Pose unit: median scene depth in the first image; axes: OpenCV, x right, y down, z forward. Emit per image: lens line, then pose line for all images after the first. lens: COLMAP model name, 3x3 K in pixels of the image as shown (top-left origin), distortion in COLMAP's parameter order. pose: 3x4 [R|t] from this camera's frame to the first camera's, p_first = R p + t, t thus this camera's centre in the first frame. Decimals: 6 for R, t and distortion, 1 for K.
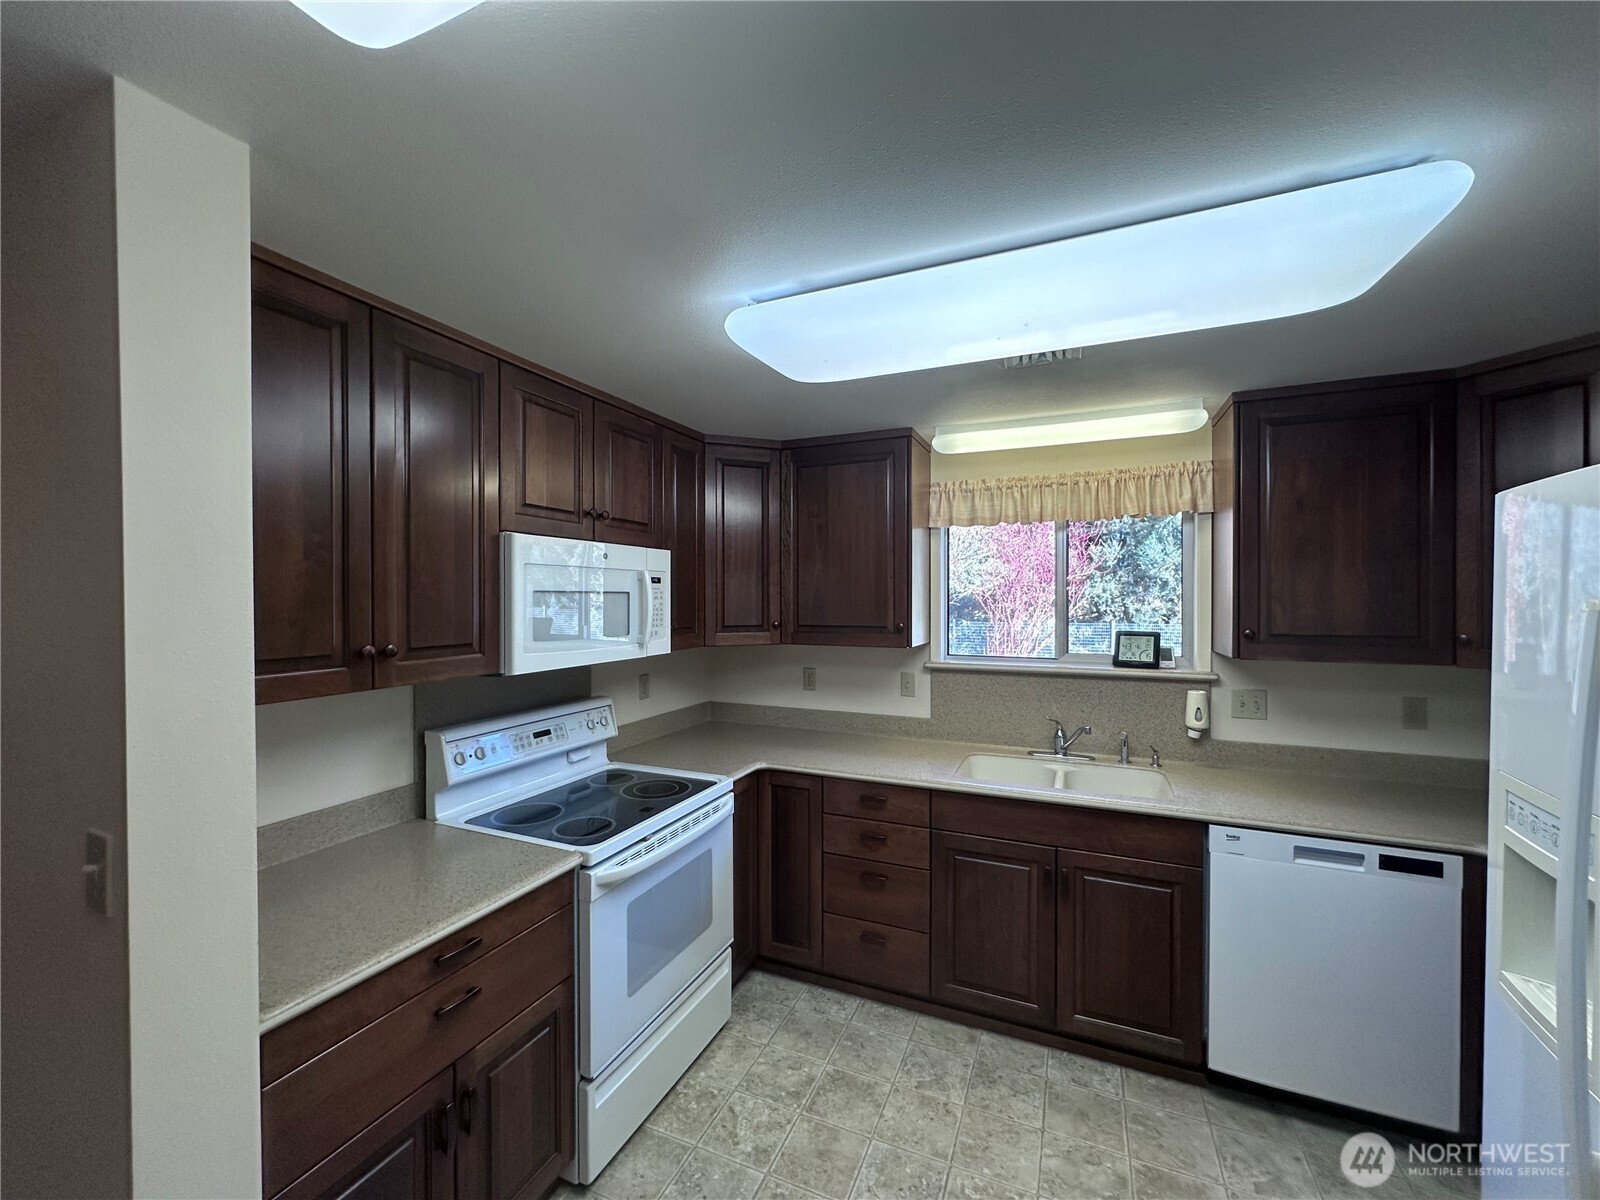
lens RADIAL K [[636.9, 0, 800.0], [0, 636.9, 606.7], [0, 0, 1]] dist [-0.000203, 0.000154]
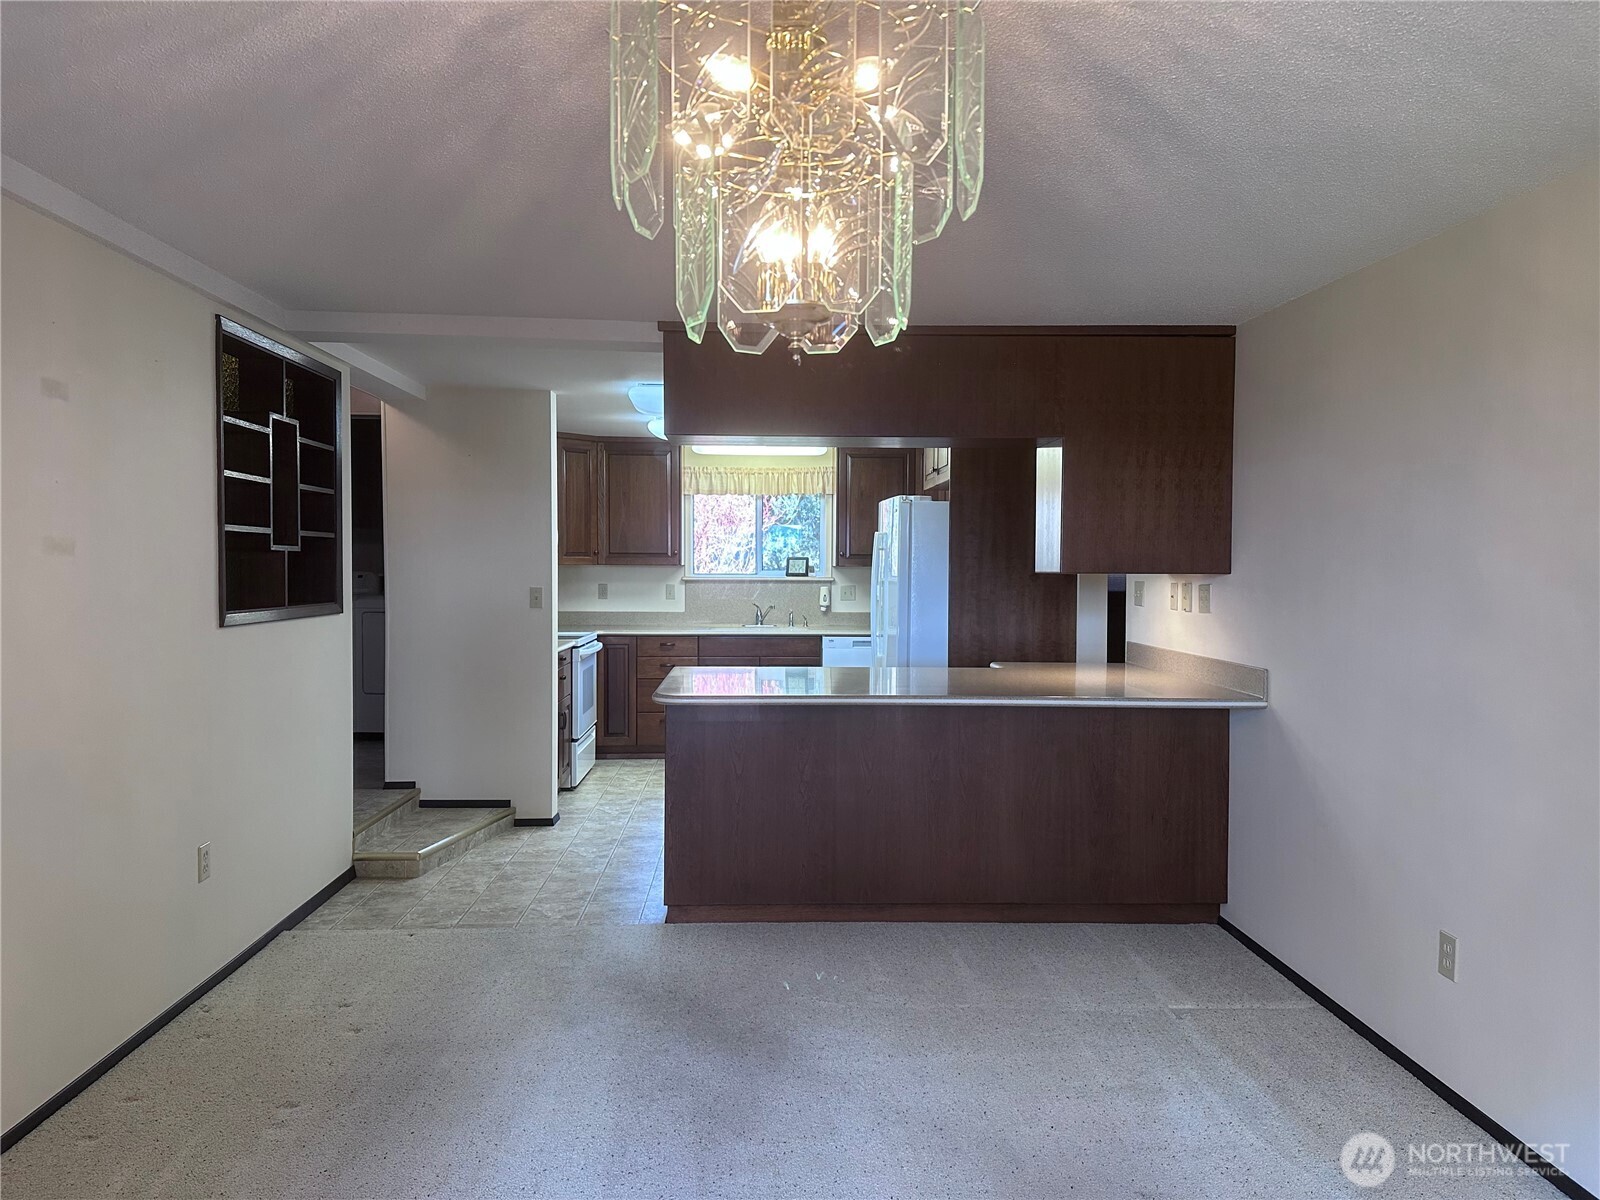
lens RADIAL K [[1118.3, 0, 800.9], [0, 1118.3, 600.6], [0, 0, 1]] dist [0.040666, 0.001371]
pose [[0.897538, -0.008354, 0.440858, -0.851382], [0.000281, 0.999831, 0.018376, 0.101710], [-0.440937, -0.016369, 0.897389, -1.827924]]
